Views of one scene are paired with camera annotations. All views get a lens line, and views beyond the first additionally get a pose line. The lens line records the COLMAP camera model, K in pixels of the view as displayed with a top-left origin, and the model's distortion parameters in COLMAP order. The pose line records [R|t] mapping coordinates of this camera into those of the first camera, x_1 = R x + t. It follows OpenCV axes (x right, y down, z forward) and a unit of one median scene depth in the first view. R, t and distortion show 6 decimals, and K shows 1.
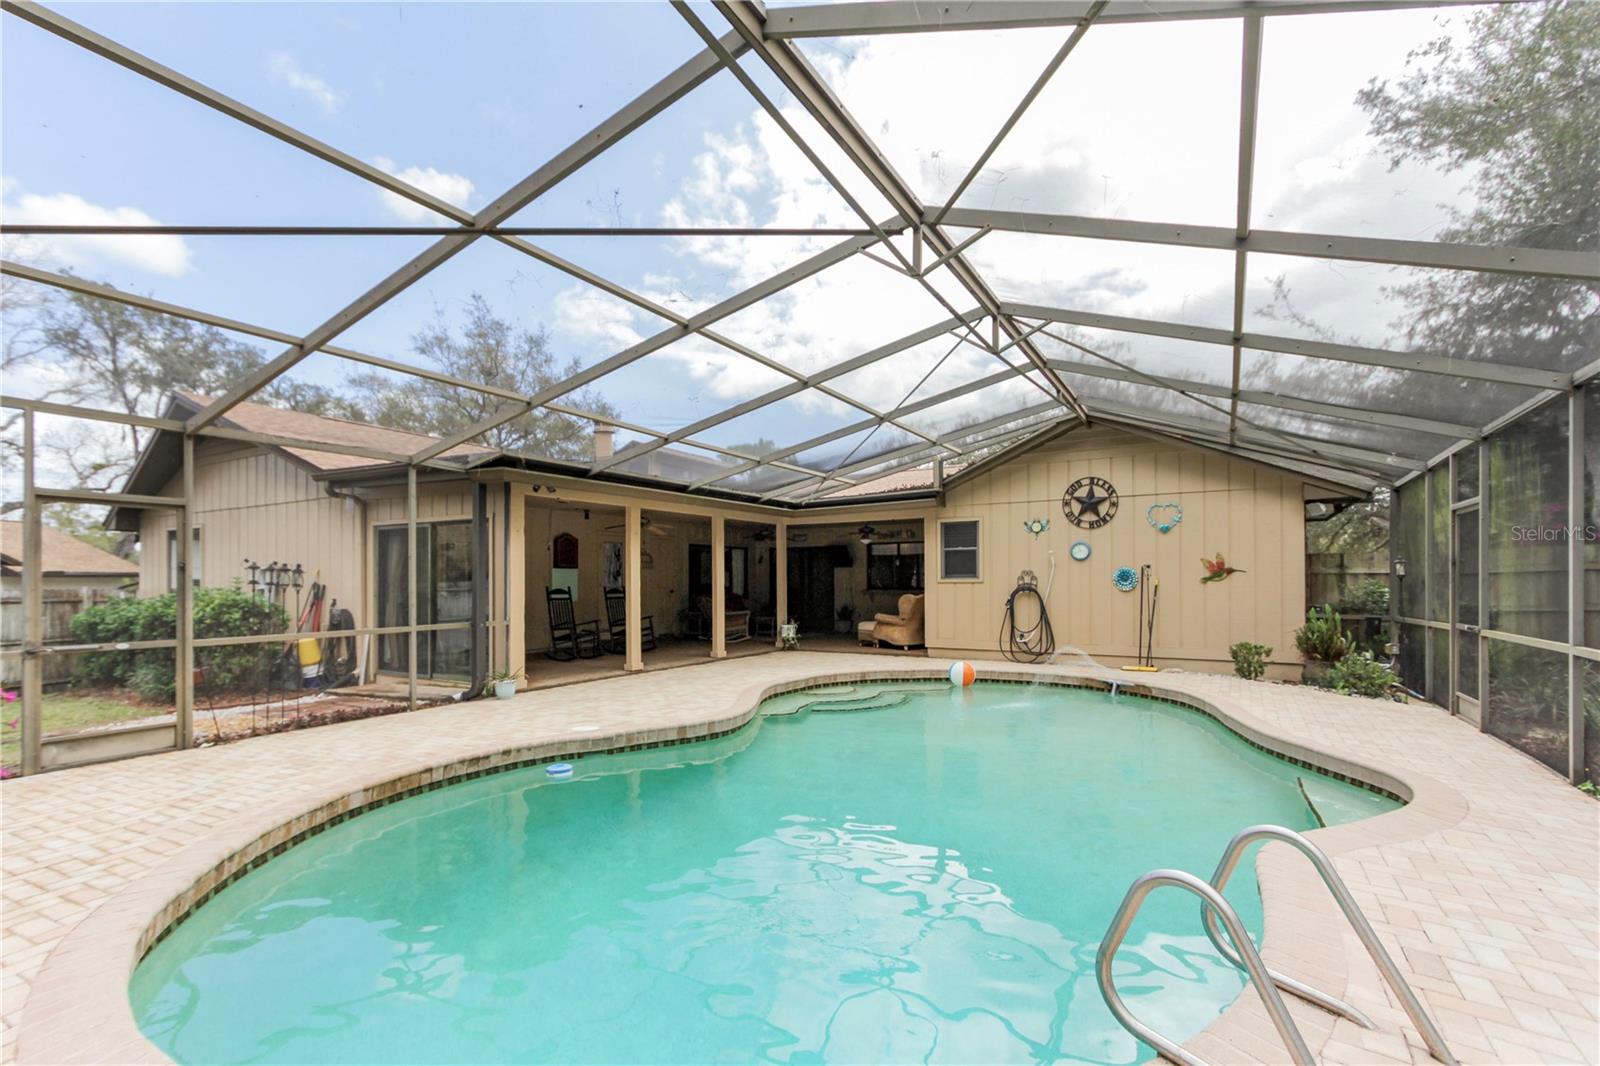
lens RADIAL K [[761.1, 0, 749.0], [0, 761.1, 584.2], [0, 0, 1]] dist [0.009861, -0.000341]
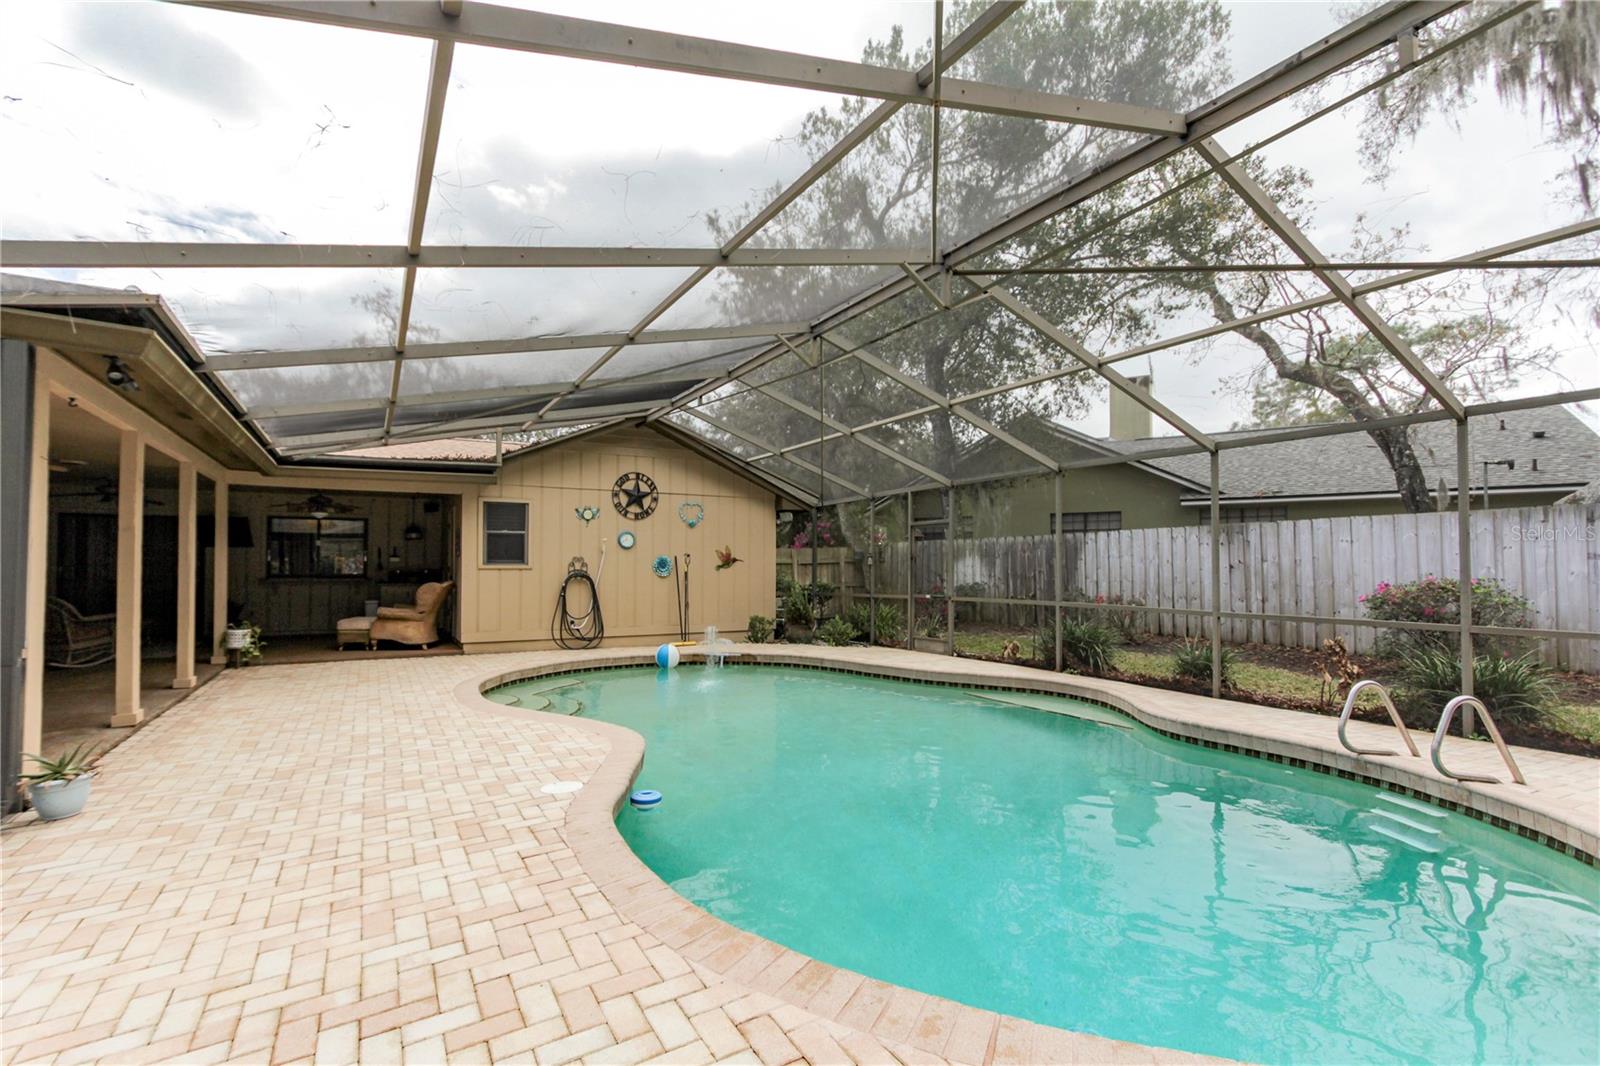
lens RADIAL K [[761.1, 0, 796.4], [0, 761.1, 543.9], [0, 0, 1]] dist [0.009861, -0.000341]
pose [[0.480150, 0.031963, 0.876604, -0.378425], [-0.002090, 0.999375, -0.035294, -0.000367], [-0.877184, 0.015114, 0.479916, 0.266579]]
